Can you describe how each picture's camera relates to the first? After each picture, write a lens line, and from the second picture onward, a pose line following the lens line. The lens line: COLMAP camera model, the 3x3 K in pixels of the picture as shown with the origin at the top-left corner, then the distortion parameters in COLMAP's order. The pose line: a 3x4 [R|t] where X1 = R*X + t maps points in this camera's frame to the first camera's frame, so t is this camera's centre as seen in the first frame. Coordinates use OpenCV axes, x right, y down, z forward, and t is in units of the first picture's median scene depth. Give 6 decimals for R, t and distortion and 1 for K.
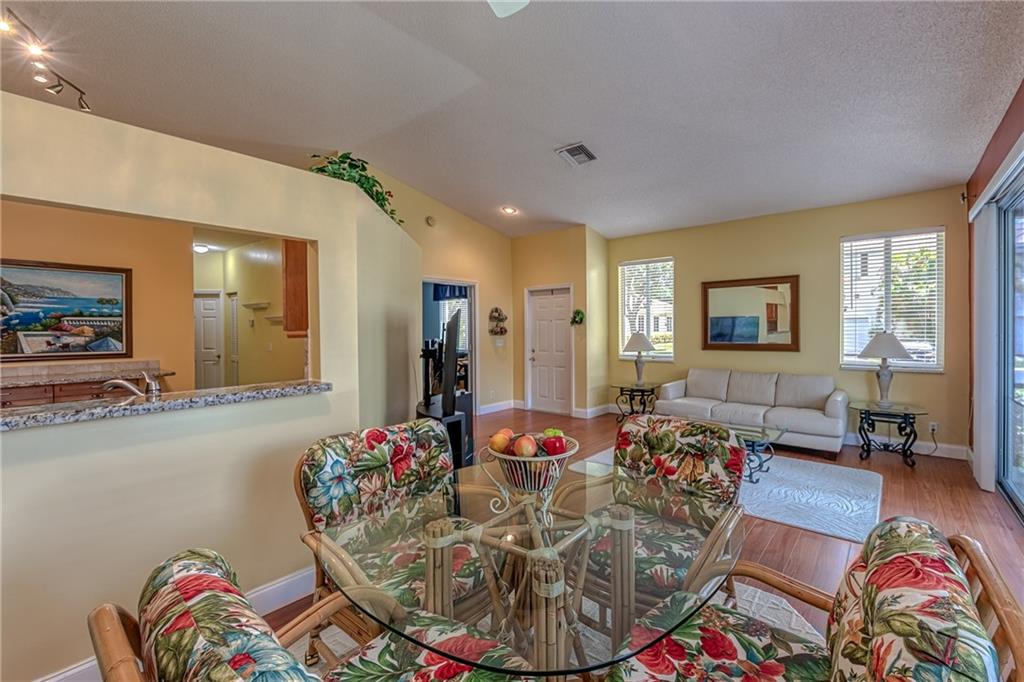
lens RADIAL K [[435.7, 0, 558.7], [0, 435.7, 330.0], [0, 0, 1]] dist [-0.001332, 0.000864]
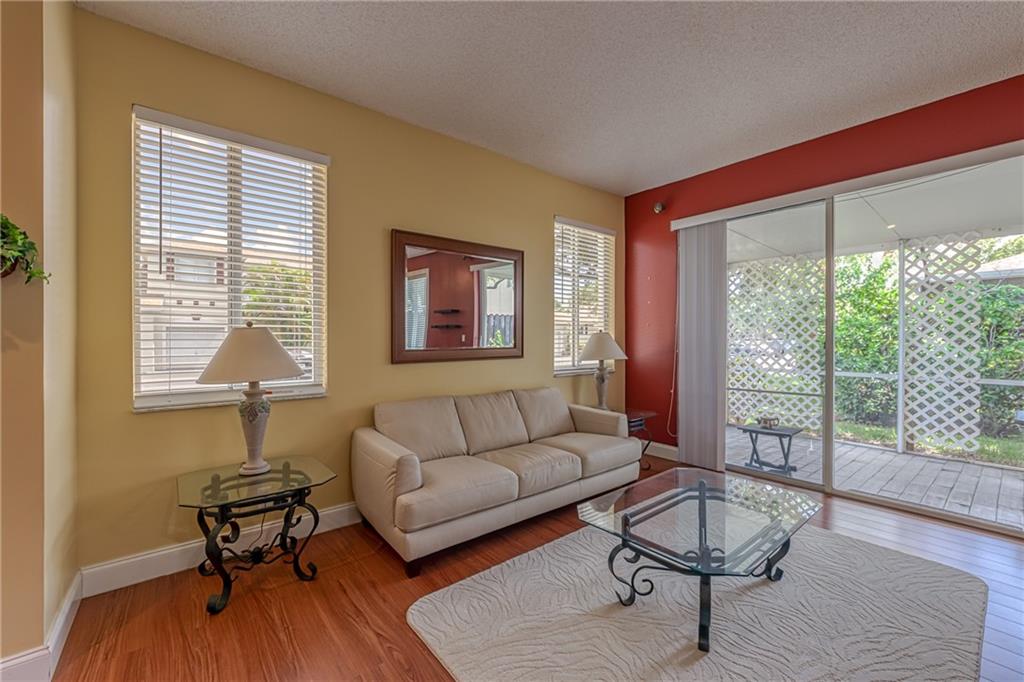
lens RADIAL K [[415.0, 0, 512.0], [0, 415.0, 341.0], [0, 0, 1]] dist [0.000281, -0.000019]
pose [[0.225284, 0.002314, 0.974290, -0.126055], [0.002998, 0.999991, -0.003068, 0.025067], [-0.974289, 0.003612, 0.225275, 0.893981]]
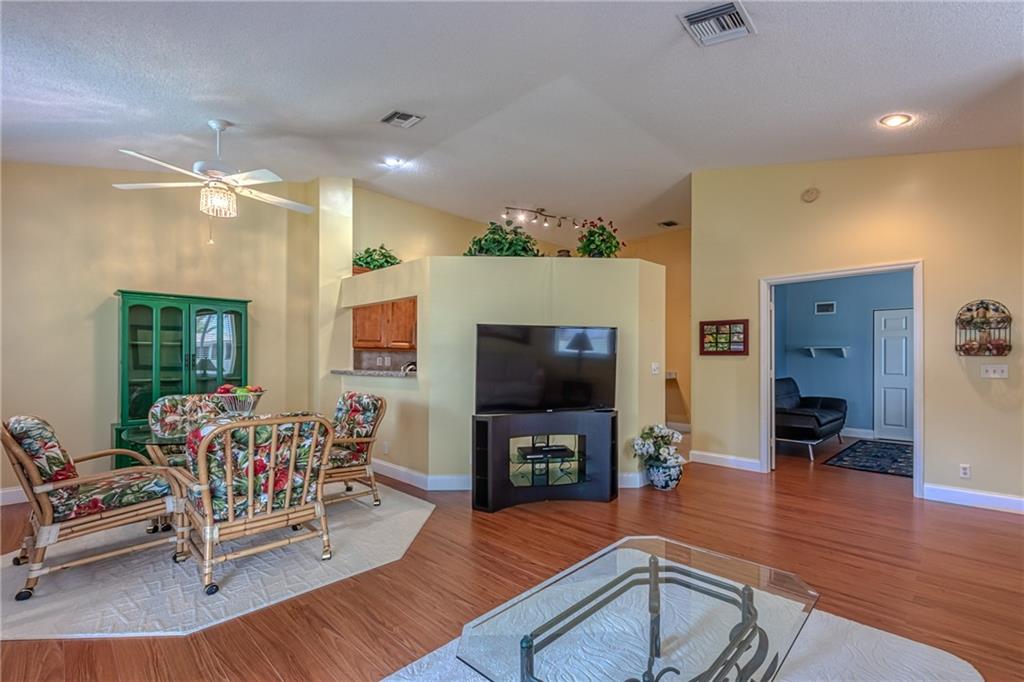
lens RADIAL K [[448.3, 0, 549.1], [0, 448.3, 357.0], [0, 0, 1]] dist [0.001380, 0.000056]
pose [[-0.076782, 0.004660, -0.997037, 0.578640], [-0.005854, 0.999970, 0.005124, 0.018718], [0.997031, 0.006231, -0.076752, 0.763418]]
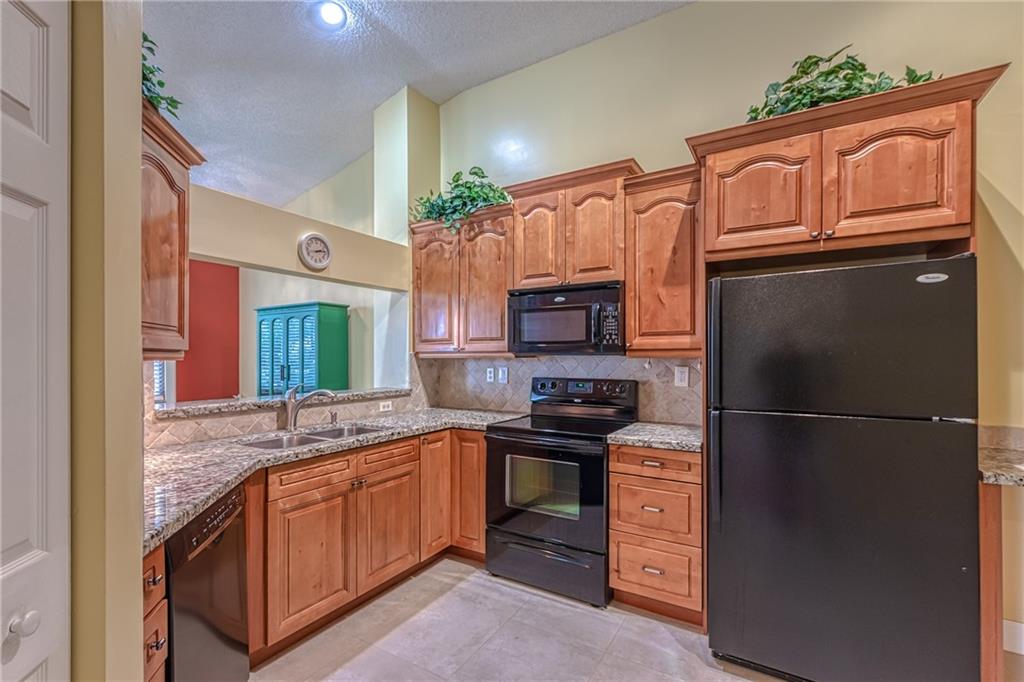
lens RADIAL K [[447.7, 0, 512.4], [0, 447.7, 358.3], [0, 0, 1]] dist [0.001098, -0.000505]
pose [[-0.993134, 0.011312, -0.116435, -0.538258], [0.010423, 0.999912, 0.008241, 0.008138], [0.116518, 0.006971, -0.993164, 0.902910]]
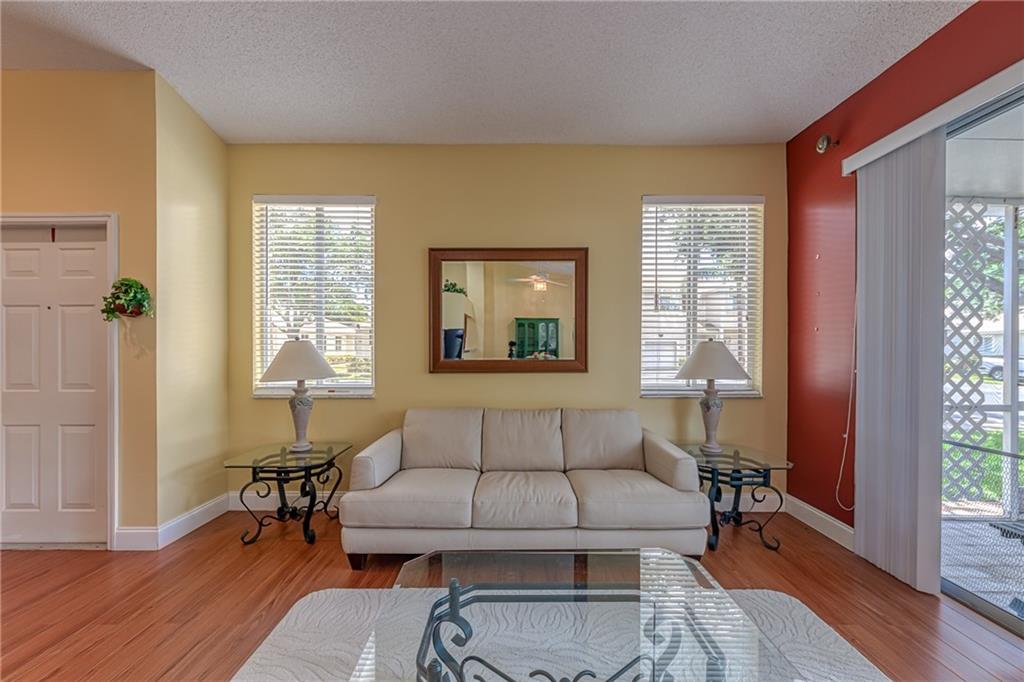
lens RADIAL K [[404.9, 0, 513.1], [0, 404.9, 352.7], [0, 0, 1]] dist [-0.001867, -0.000310]
pose [[0.785994, 0.003975, 0.618221, 0.118134], [-0.004263, 0.999990, -0.001011, 0.024245], [-0.618219, -0.001841, 0.786004, 0.636305]]
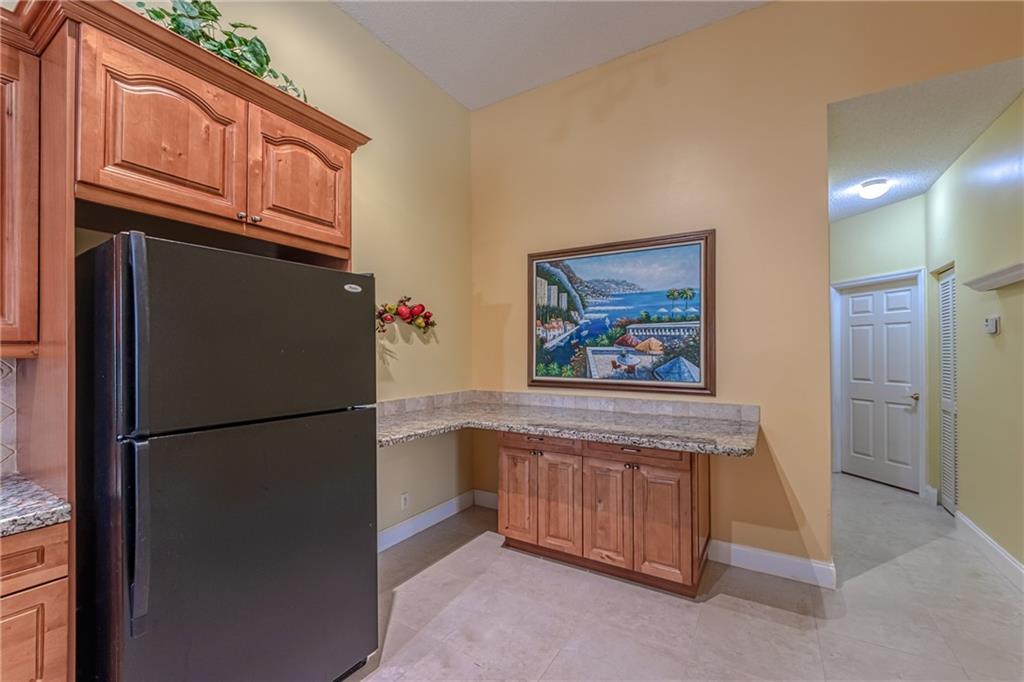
lens RADIAL K [[424.5, 0, 511.5], [0, 424.5, 350.8], [0, 0, 1]] dist [-0.000876, -0.000247]
pose [[0.103748, 0.002156, -0.994601, -0.507256], [-0.002227, 0.999996, 0.001935, 0.008104], [0.994601, 0.002014, 0.103752, 0.724591]]
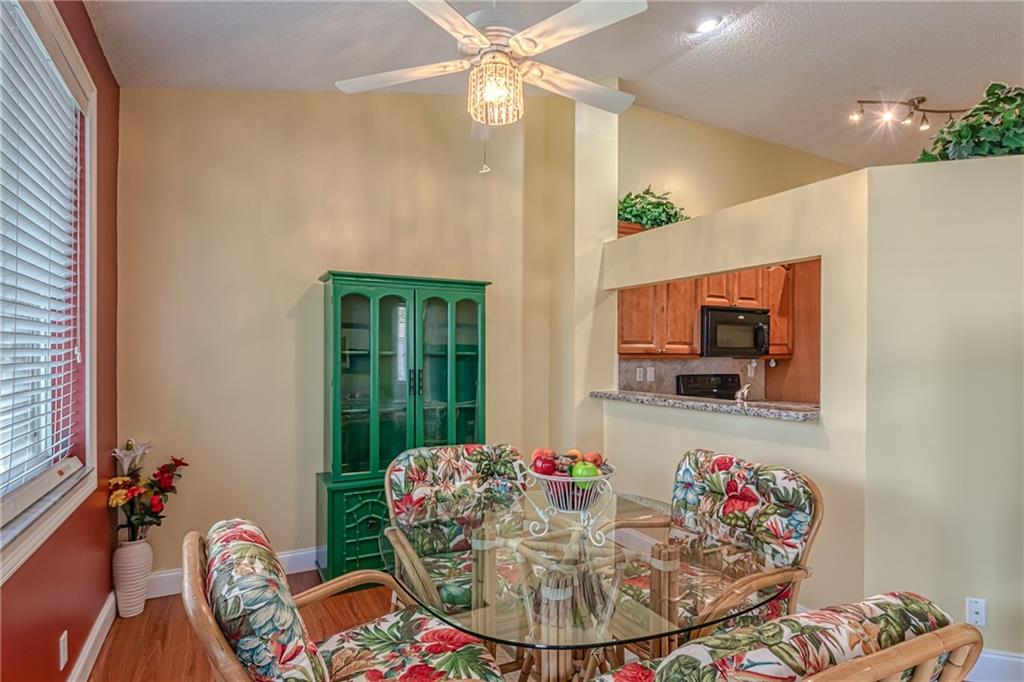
lens RADIAL K [[533.5, 0, 517.2], [0, 533.5, 355.6], [0, 0, 1]] dist [0.012317, 0.000294]
pose [[-0.404905, 0.011836, -0.914282, 0.321611], [-0.005265, 0.999869, 0.015275, -0.005155], [0.914343, 0.010999, -0.404790, 0.393087]]
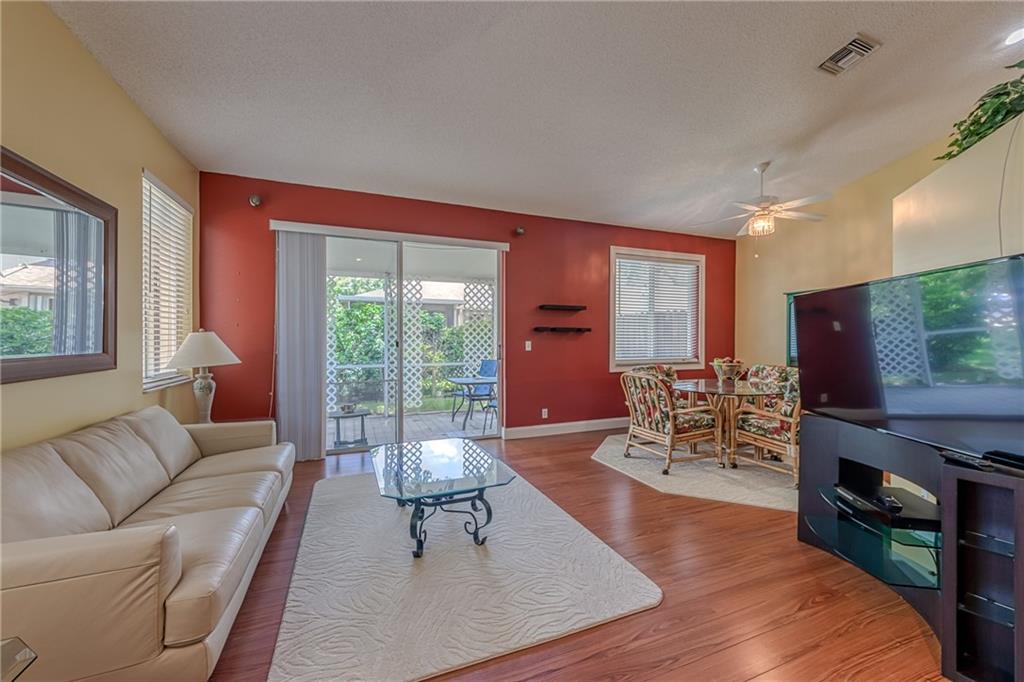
lens RADIAL K [[401.7, 0, 510.3], [0, 401.7, 341.1], [0, 0, 1]] dist [-0.000429, 0.000040]
pose [[-0.862156, 0.006224, 0.506605, -0.051595], [0.009431, 0.999948, 0.003765, 0.023241], [-0.506555, 0.008024, -0.862170, 1.203495]]
